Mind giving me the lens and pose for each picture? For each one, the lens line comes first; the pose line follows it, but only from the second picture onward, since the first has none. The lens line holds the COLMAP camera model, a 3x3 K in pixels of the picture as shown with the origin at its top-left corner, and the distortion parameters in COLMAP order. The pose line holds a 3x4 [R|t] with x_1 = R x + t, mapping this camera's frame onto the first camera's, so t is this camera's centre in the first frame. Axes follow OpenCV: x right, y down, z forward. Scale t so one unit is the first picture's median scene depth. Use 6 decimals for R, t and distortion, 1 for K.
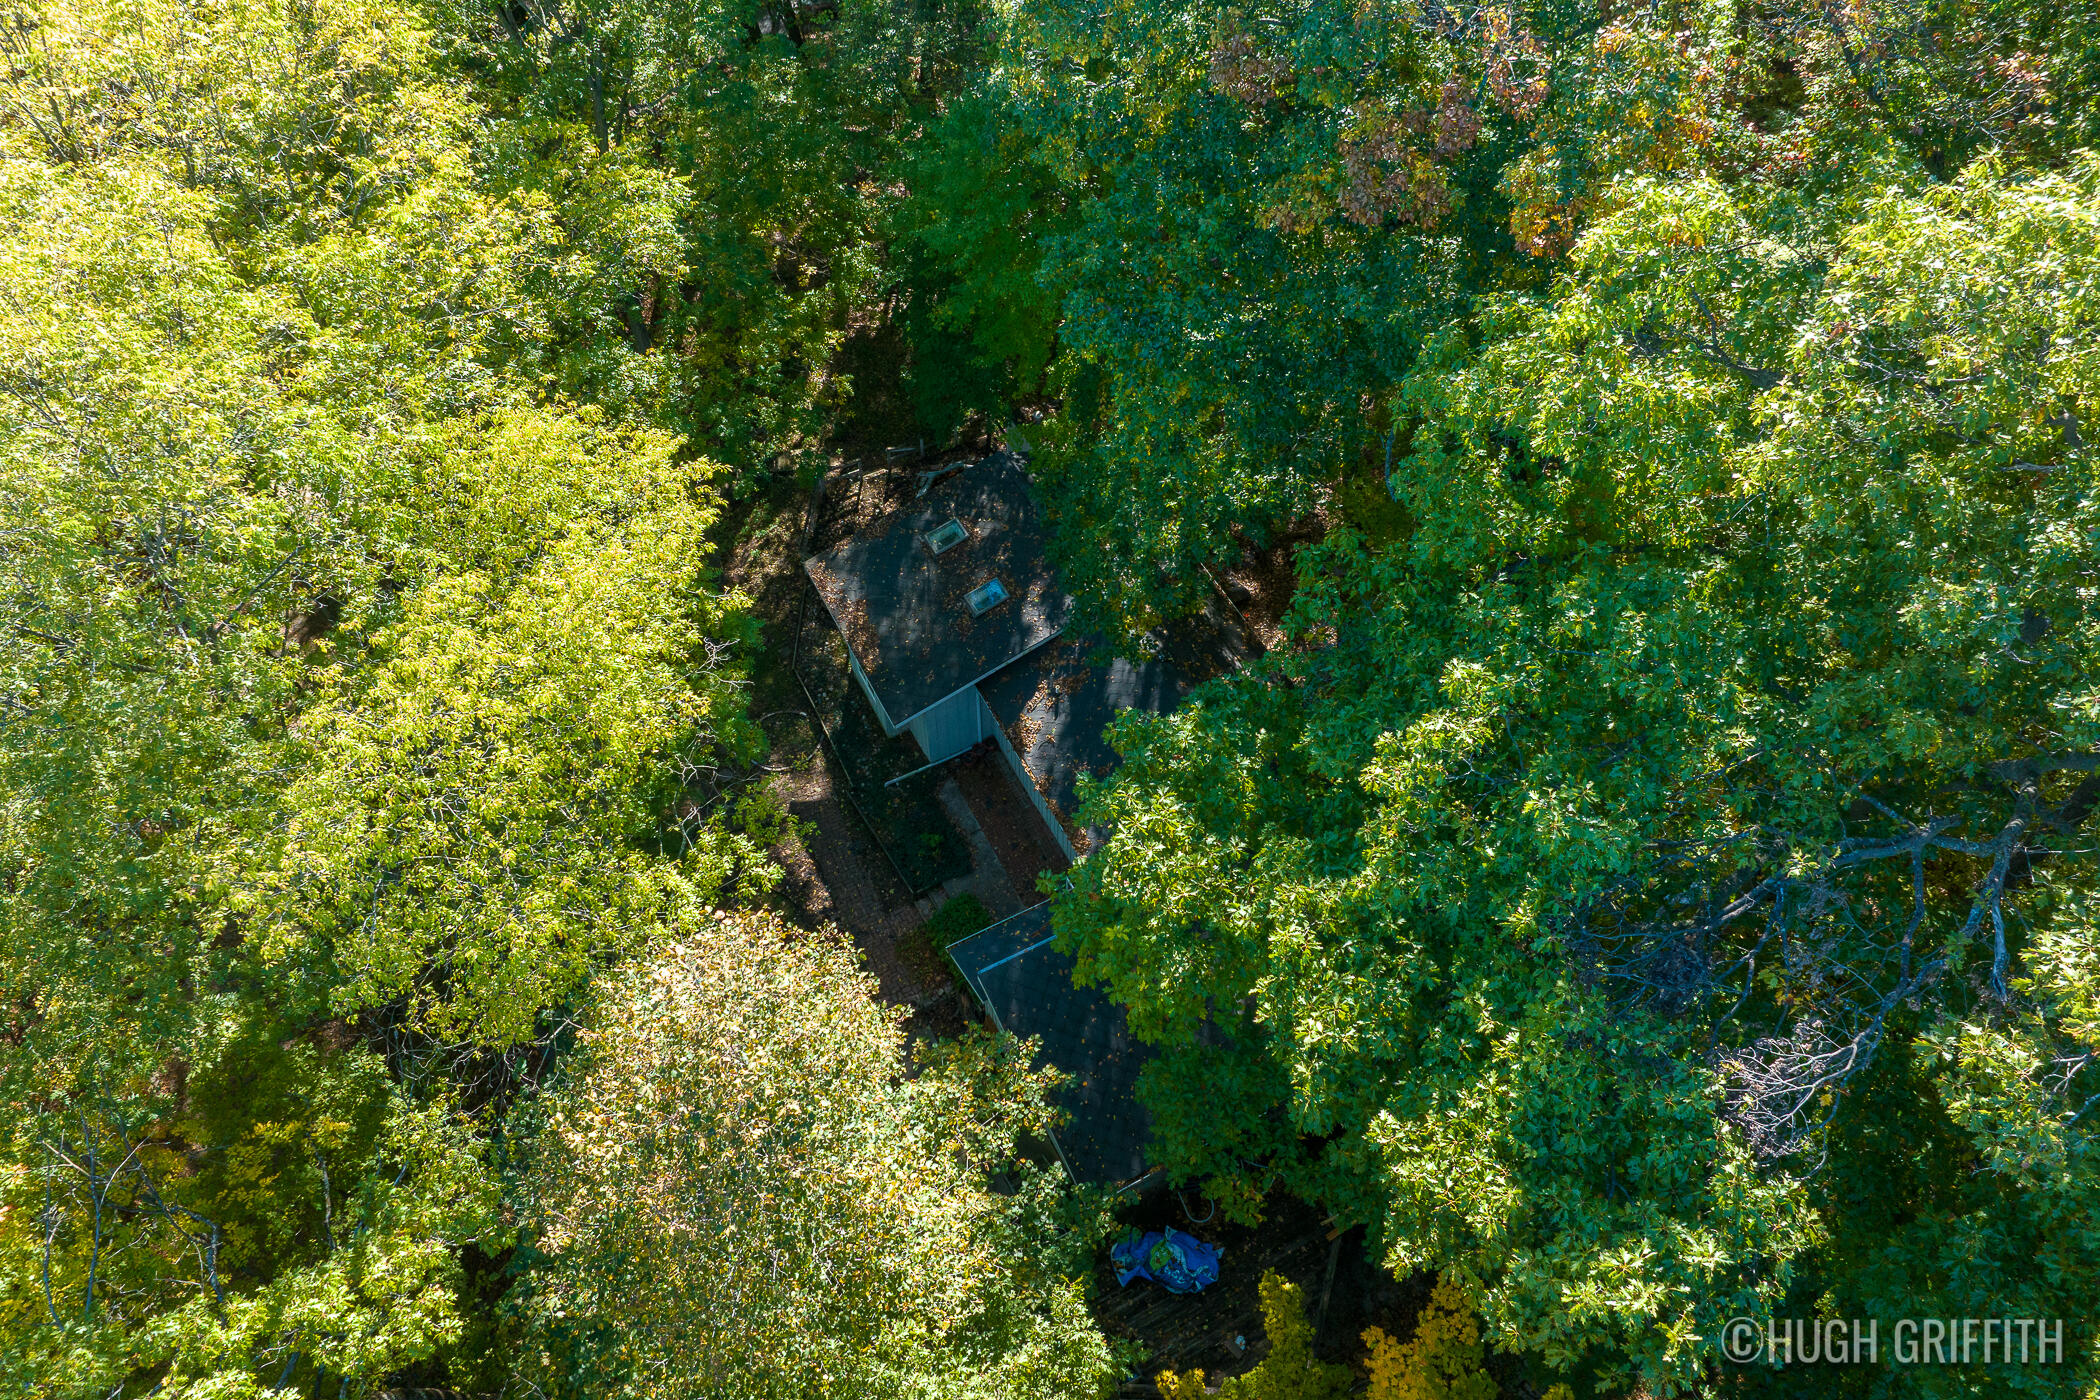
lens RADIAL K [[1485.6, 0, 1051.4], [0, 1485.6, 655.1], [0, 0, 1]] dist [-0.045594, 0.006639]
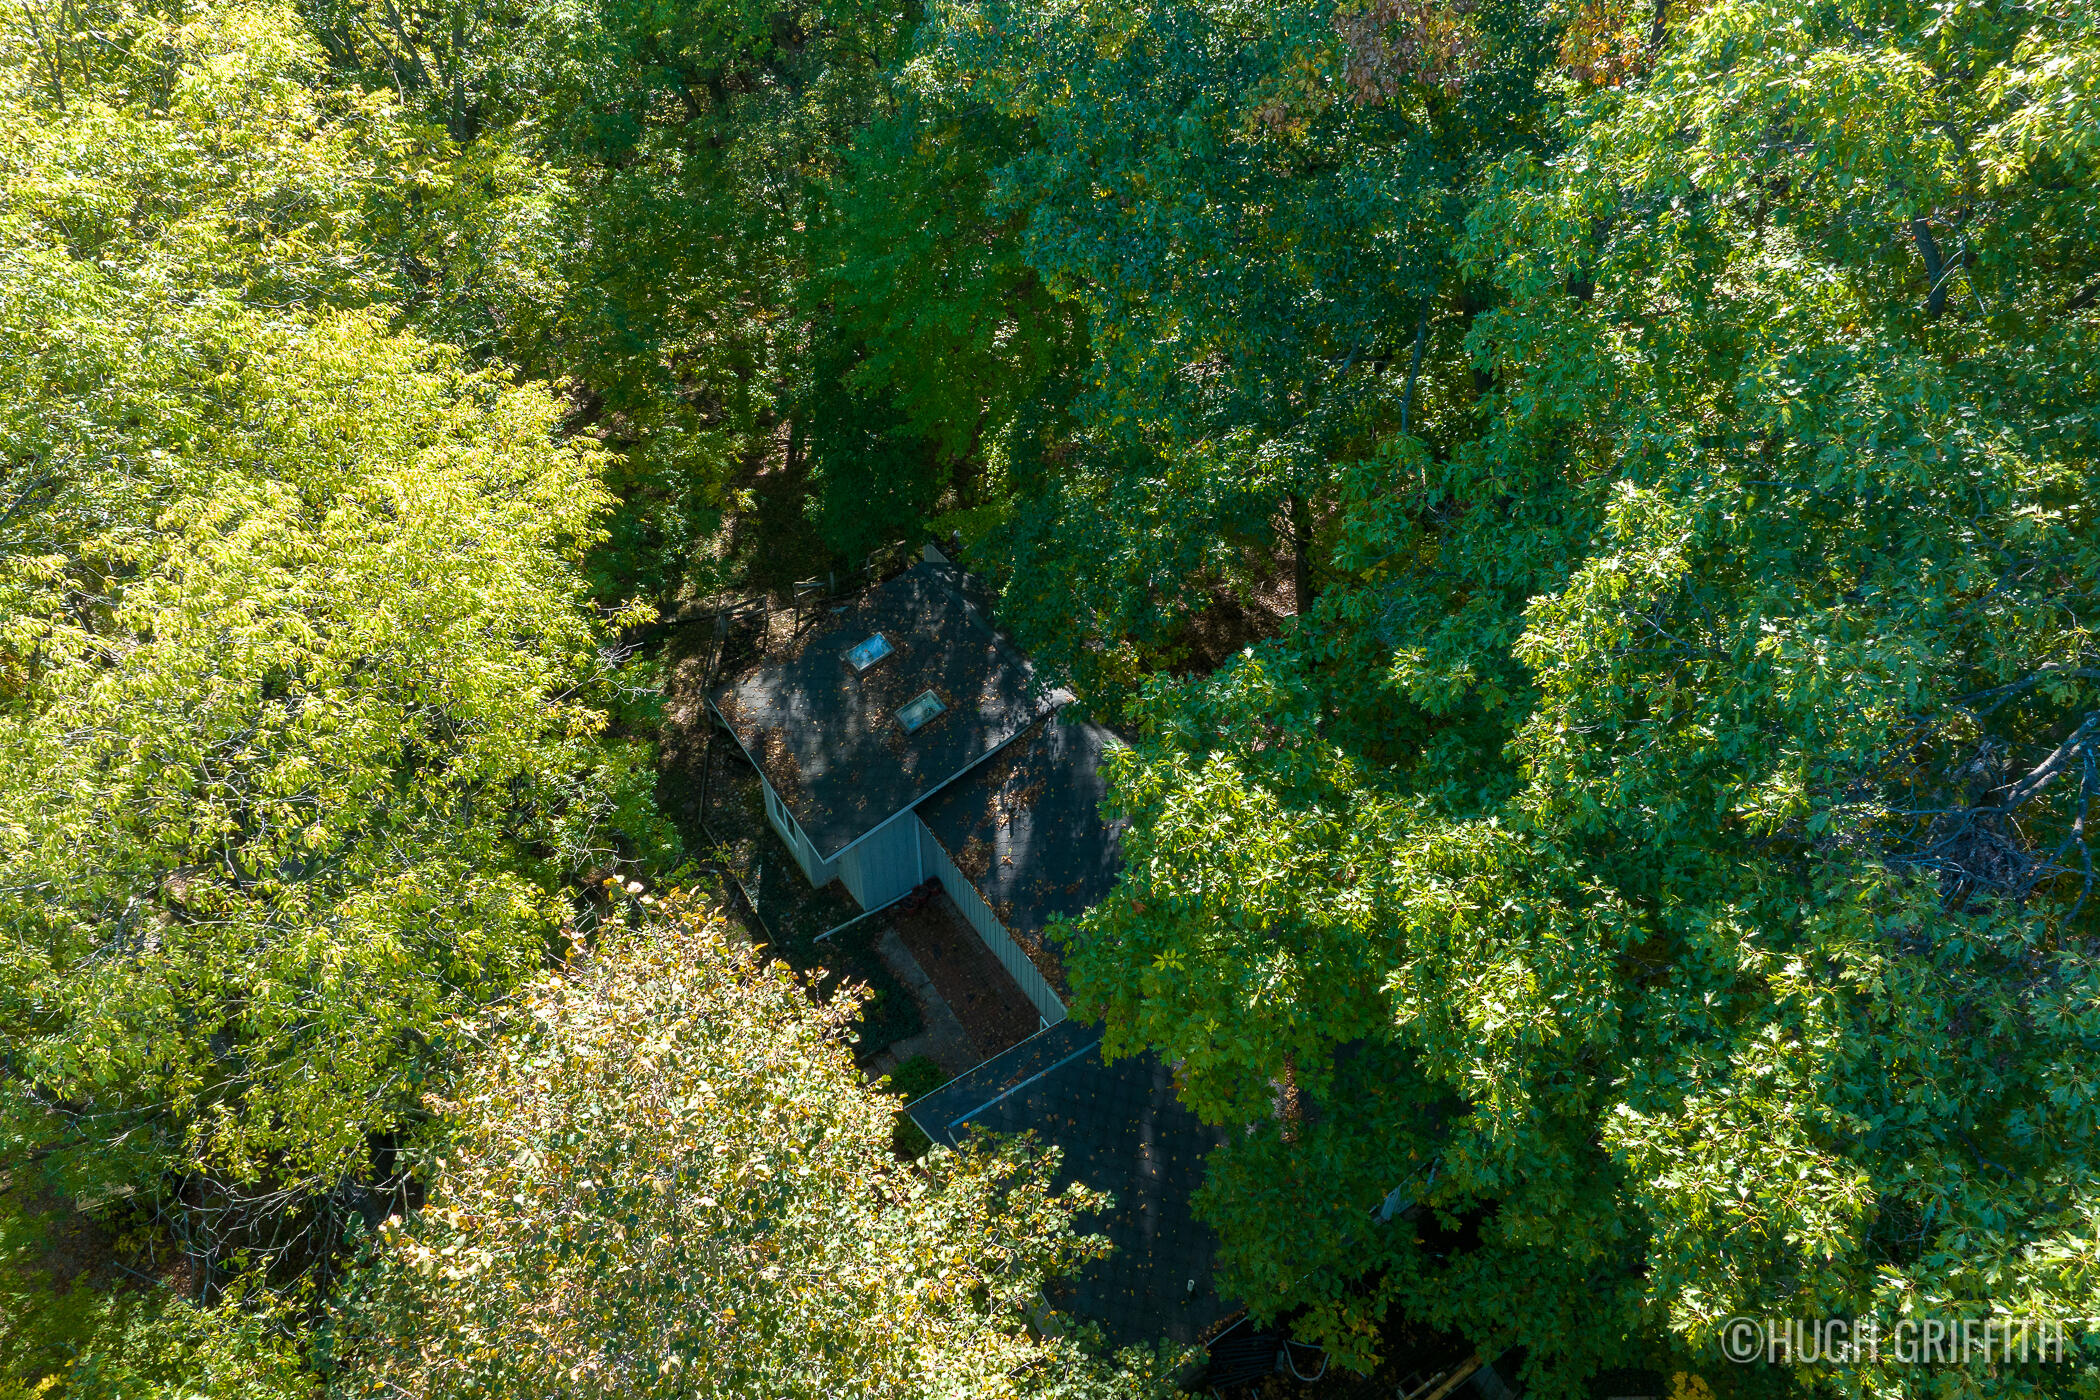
lens RADIAL K [[1485.6, 0, 1051.4], [0, 1485.6, 655.1], [0, 0, 1]] dist [-0.045594, 0.006639]
pose [[0.995005, -0.063431, 0.077077, -0.074038], [0.075380, 0.983642, -0.163603, 0.180484], [-0.065439, 0.168596, 0.983511, 0.283310]]
